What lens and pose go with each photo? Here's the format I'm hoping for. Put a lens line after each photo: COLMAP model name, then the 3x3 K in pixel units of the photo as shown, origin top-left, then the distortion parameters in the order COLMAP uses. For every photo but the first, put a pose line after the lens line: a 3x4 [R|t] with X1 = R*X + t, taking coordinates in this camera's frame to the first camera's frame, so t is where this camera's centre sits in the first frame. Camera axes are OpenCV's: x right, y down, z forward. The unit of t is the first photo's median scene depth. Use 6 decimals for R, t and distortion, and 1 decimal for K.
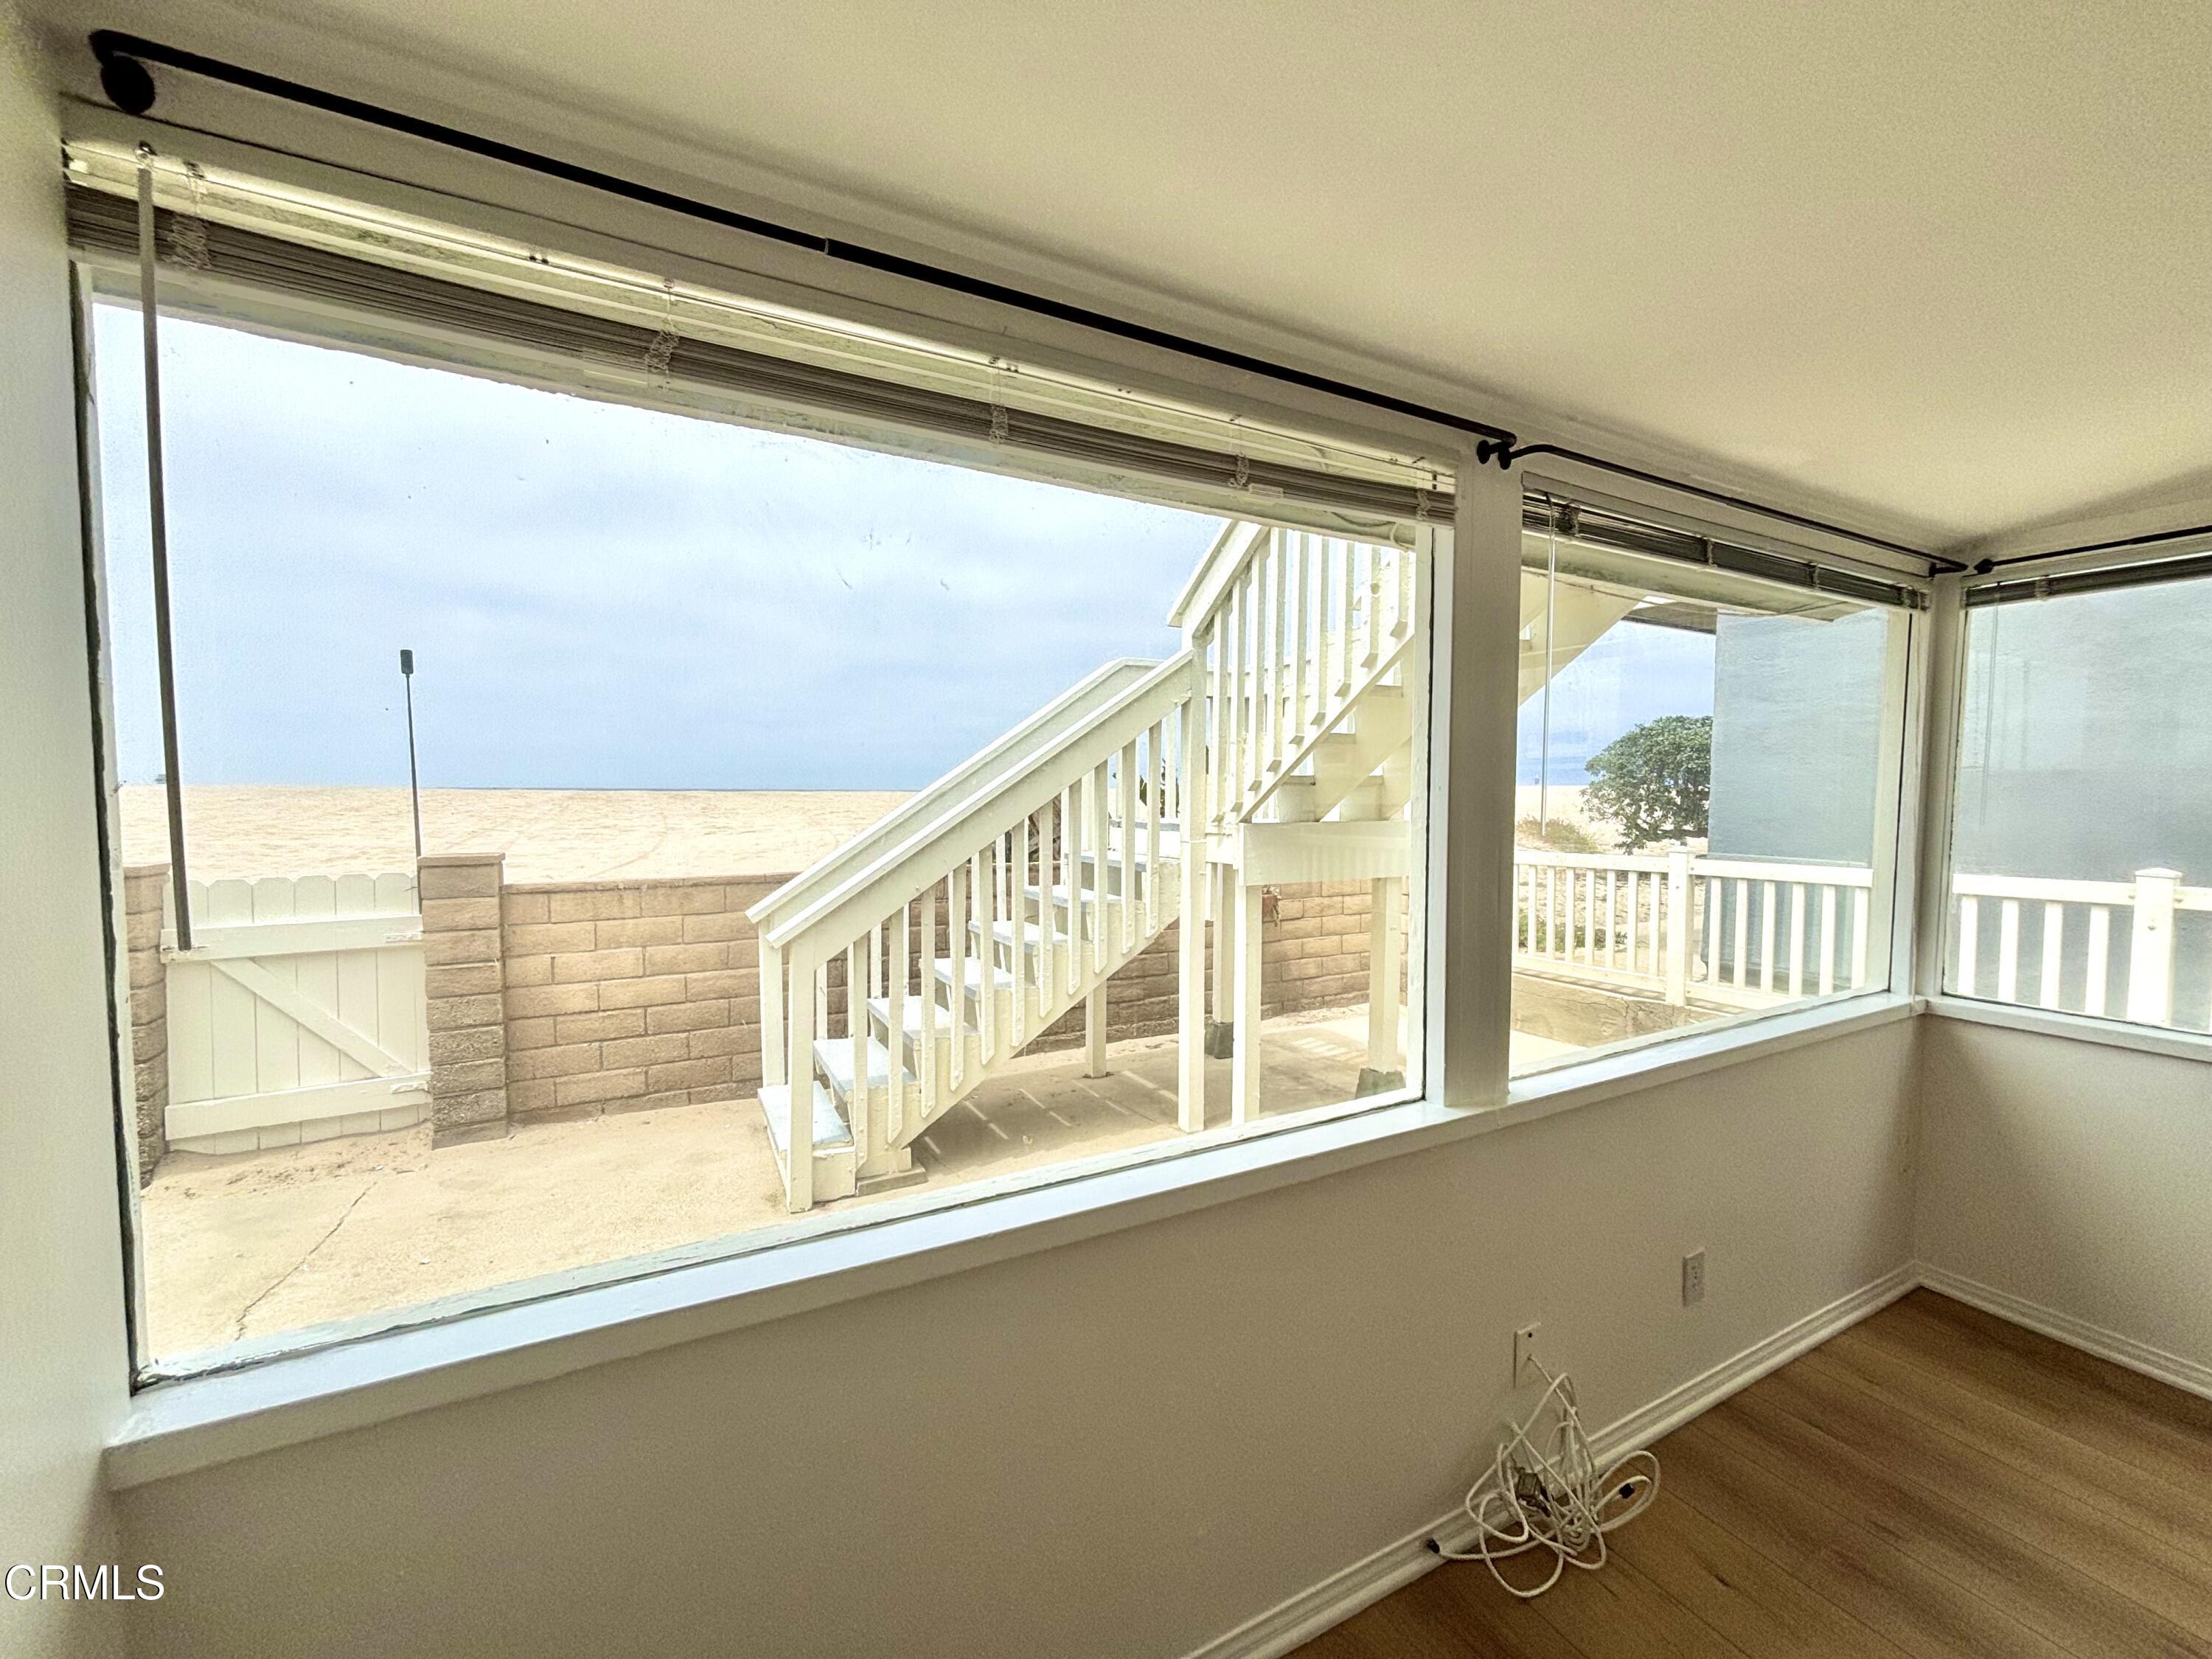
lens RADIAL K [[878.9, 0, 1073.3], [0, 878.9, 834.2], [0, 0, 1]] dist [0.002398, 0.000148]
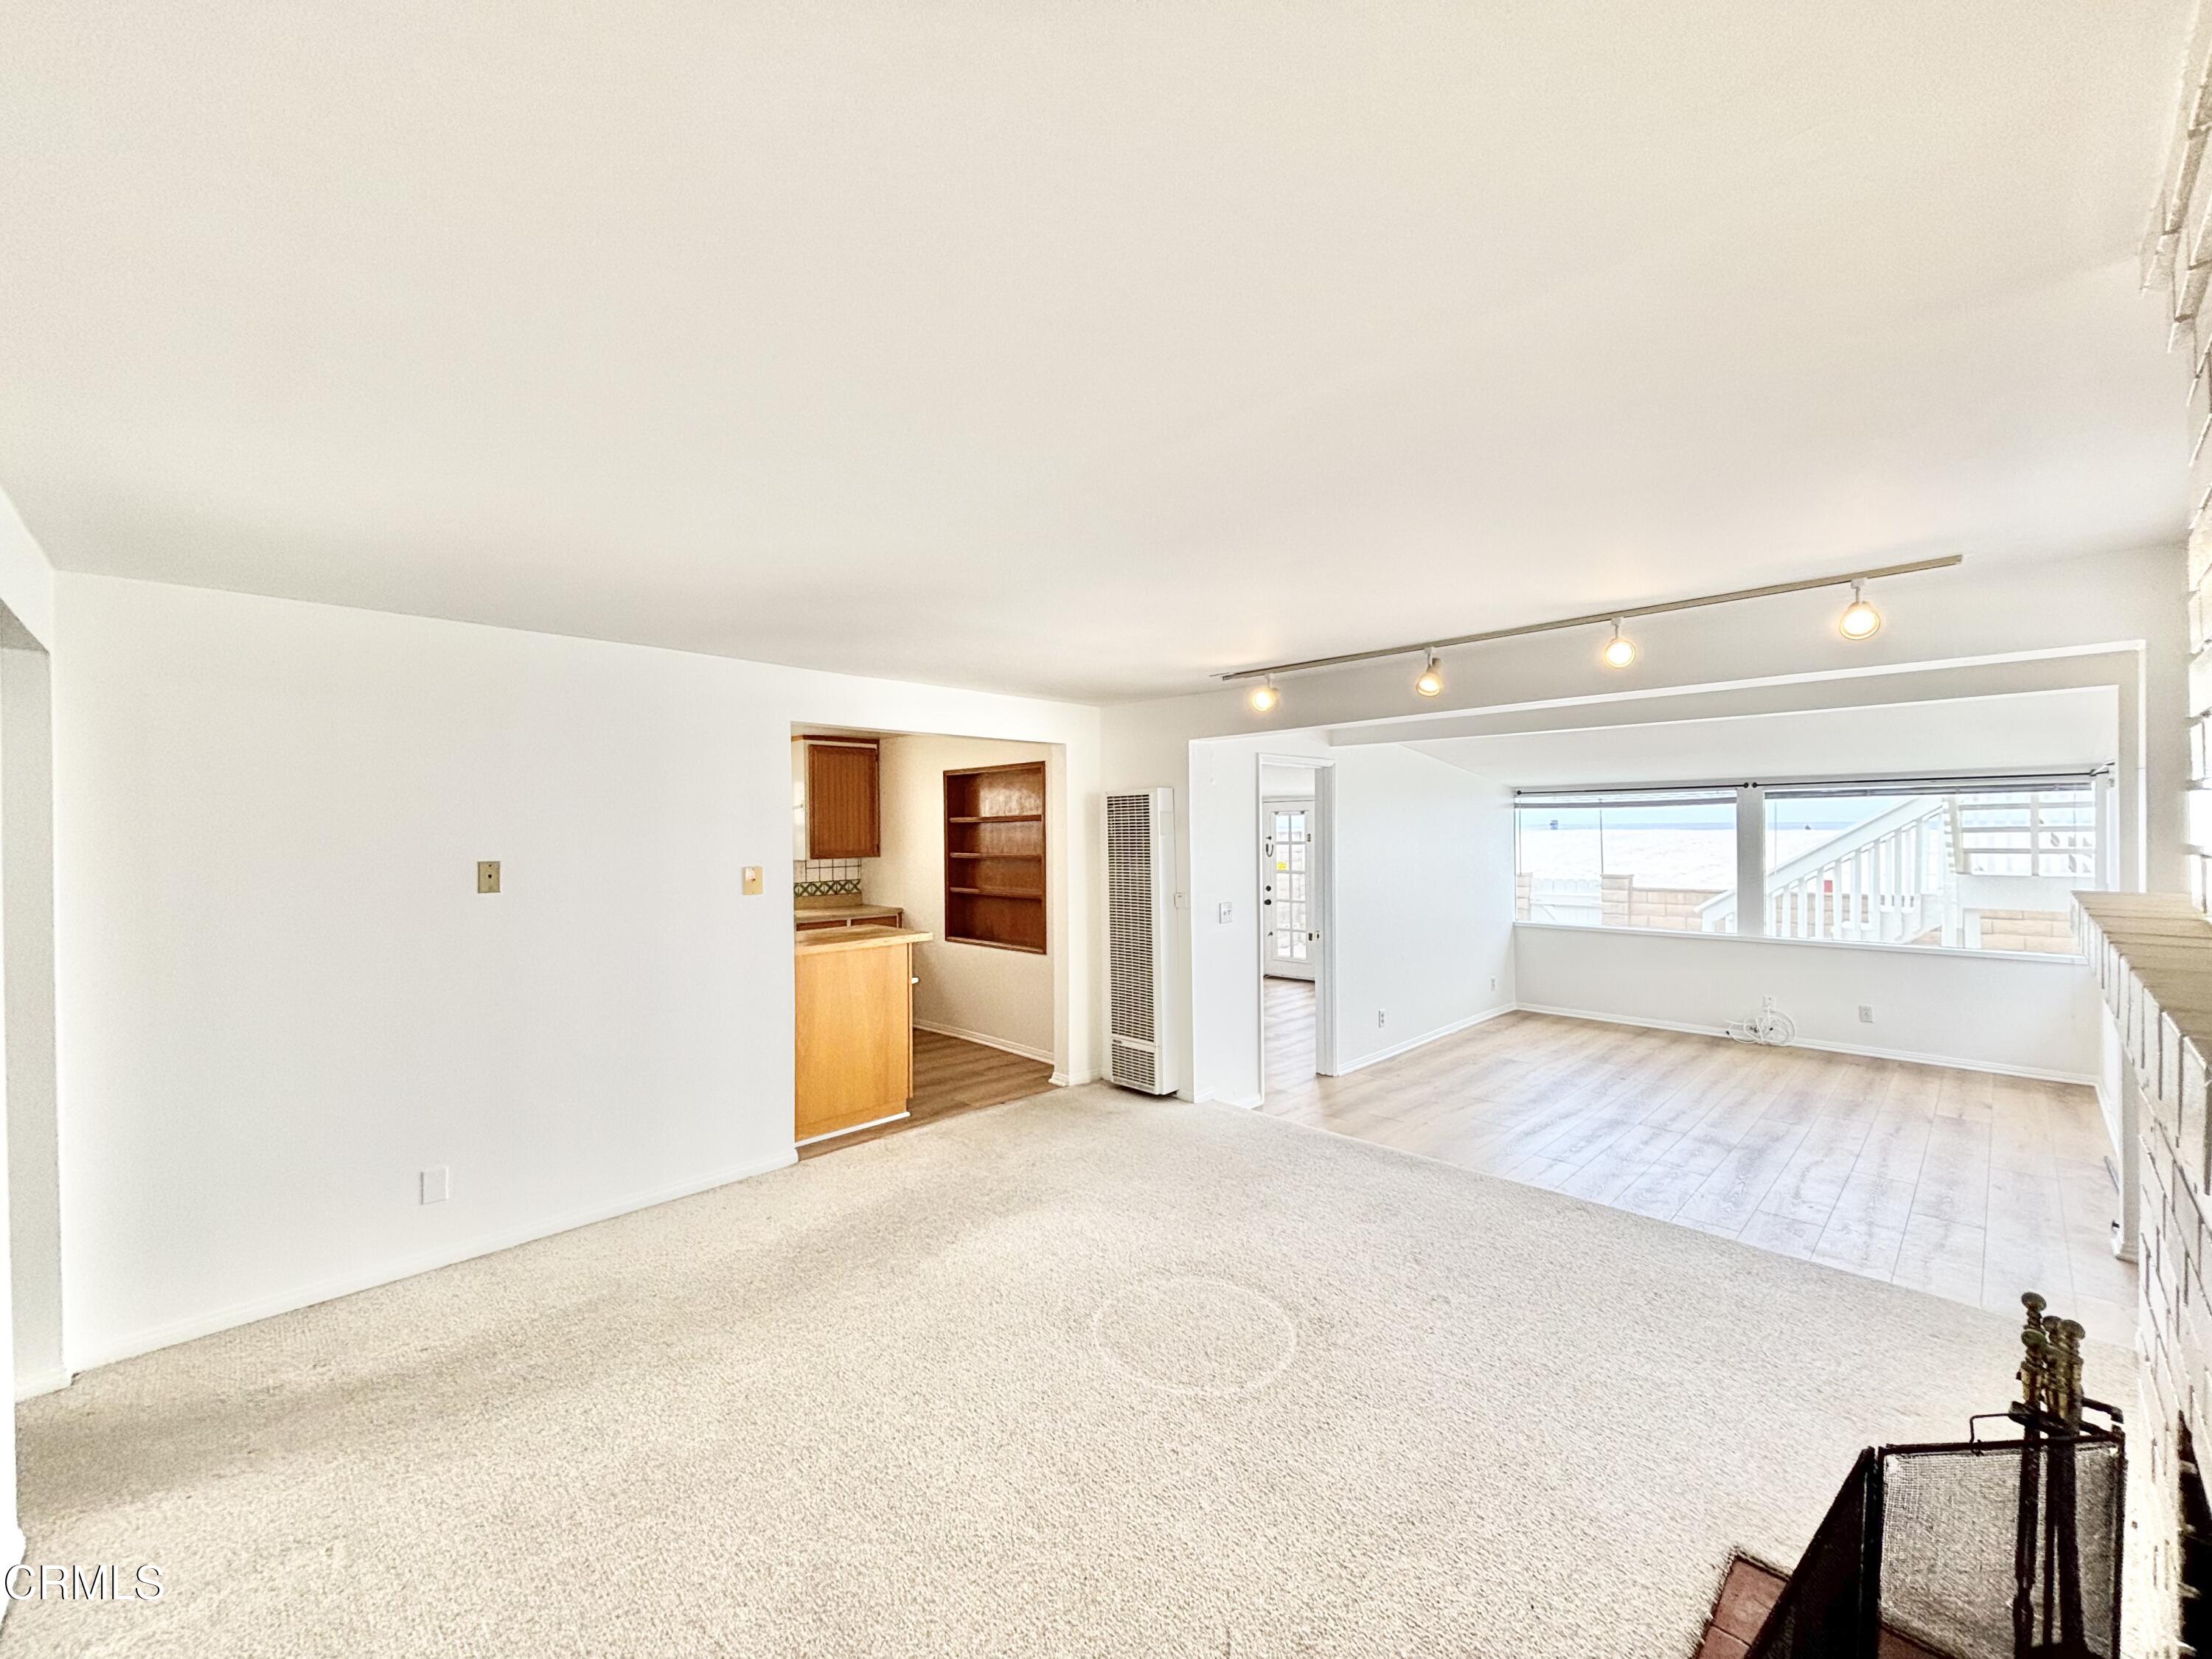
lens RADIAL K [[885.2, 0, 1103.4], [0, 885.2, 831.8], [0, 0, 1]] dist [0.002158, 0.000228]
pose [[0.293991, -0.002724, -0.955804, 1.369840], [-0.035454, 0.999277, -0.013753, -0.010225], [0.955150, 0.037930, 0.293682, -1.233594]]
